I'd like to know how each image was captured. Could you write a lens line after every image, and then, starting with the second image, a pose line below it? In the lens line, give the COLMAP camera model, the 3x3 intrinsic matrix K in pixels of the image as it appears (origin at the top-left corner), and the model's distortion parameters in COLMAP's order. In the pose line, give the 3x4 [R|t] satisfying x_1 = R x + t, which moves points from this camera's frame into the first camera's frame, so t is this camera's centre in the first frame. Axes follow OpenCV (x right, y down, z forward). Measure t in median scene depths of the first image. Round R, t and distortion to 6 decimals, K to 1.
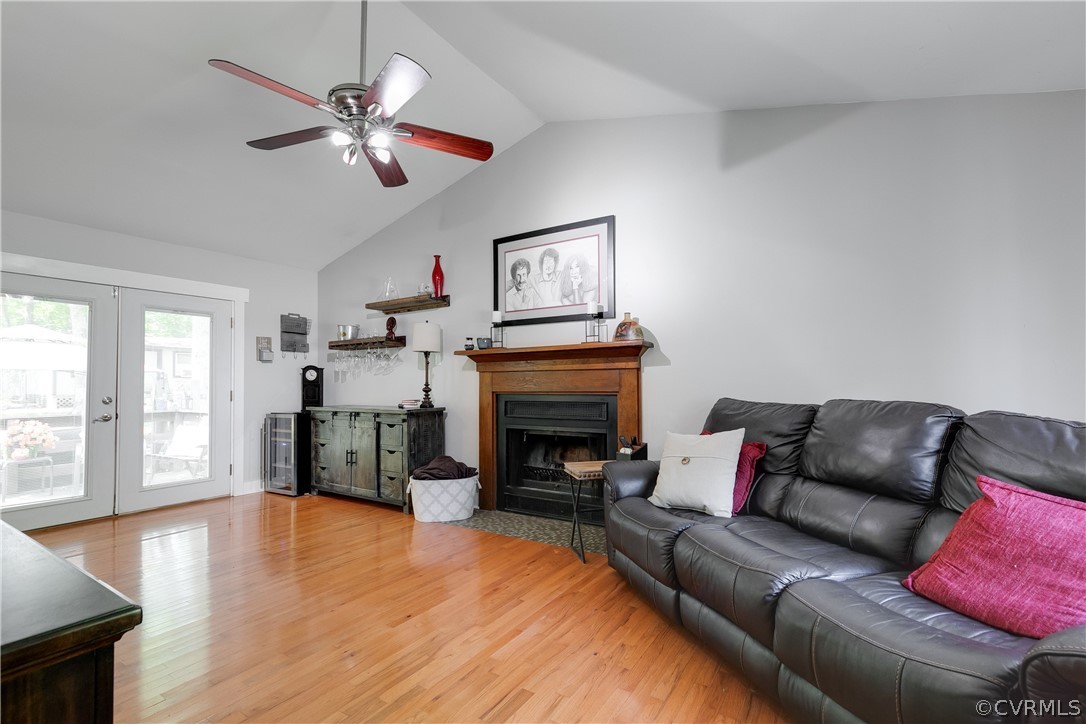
lens RADIAL K [[494.6, 0, 542.3], [0, 494.6, 366.8], [0, 0, 1]] dist [-0.004258, 0.000936]
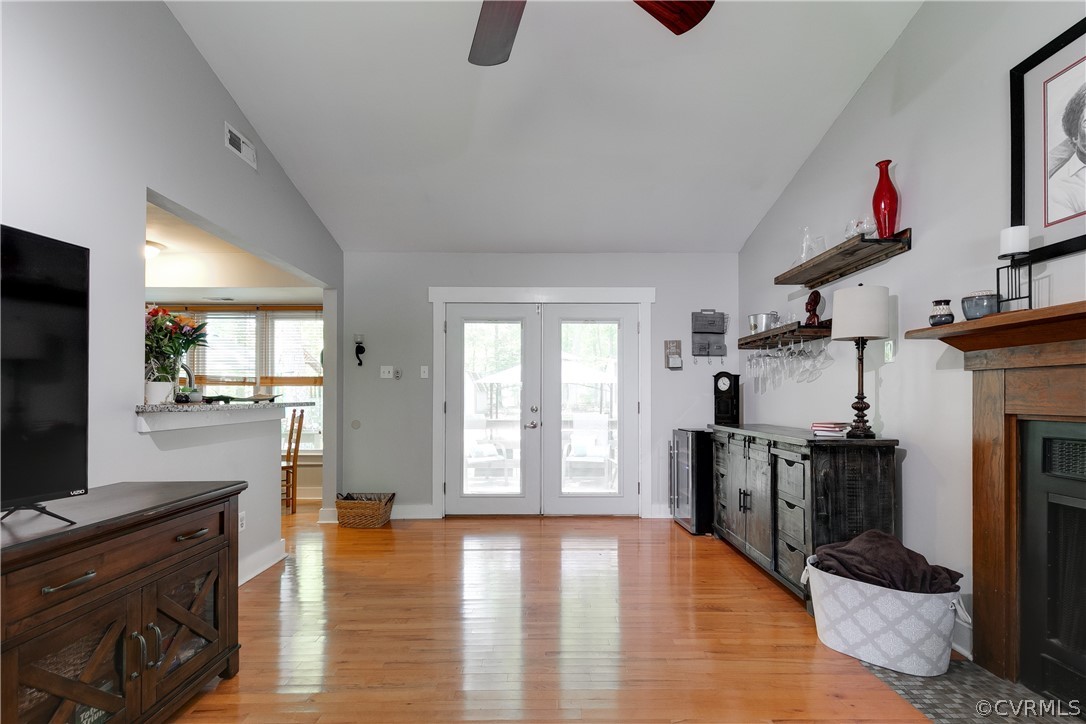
lens RADIAL K [[494.6, 0, 540.0], [0, 494.6, 393.5], [0, 0, 1]] dist [-0.004258, 0.000936]
pose [[0.550548, 0.002532, -0.834800, 0.035975], [0.022313, 0.999594, 0.017747, 0.013861], [0.834505, -0.028397, 0.550267, 0.384160]]
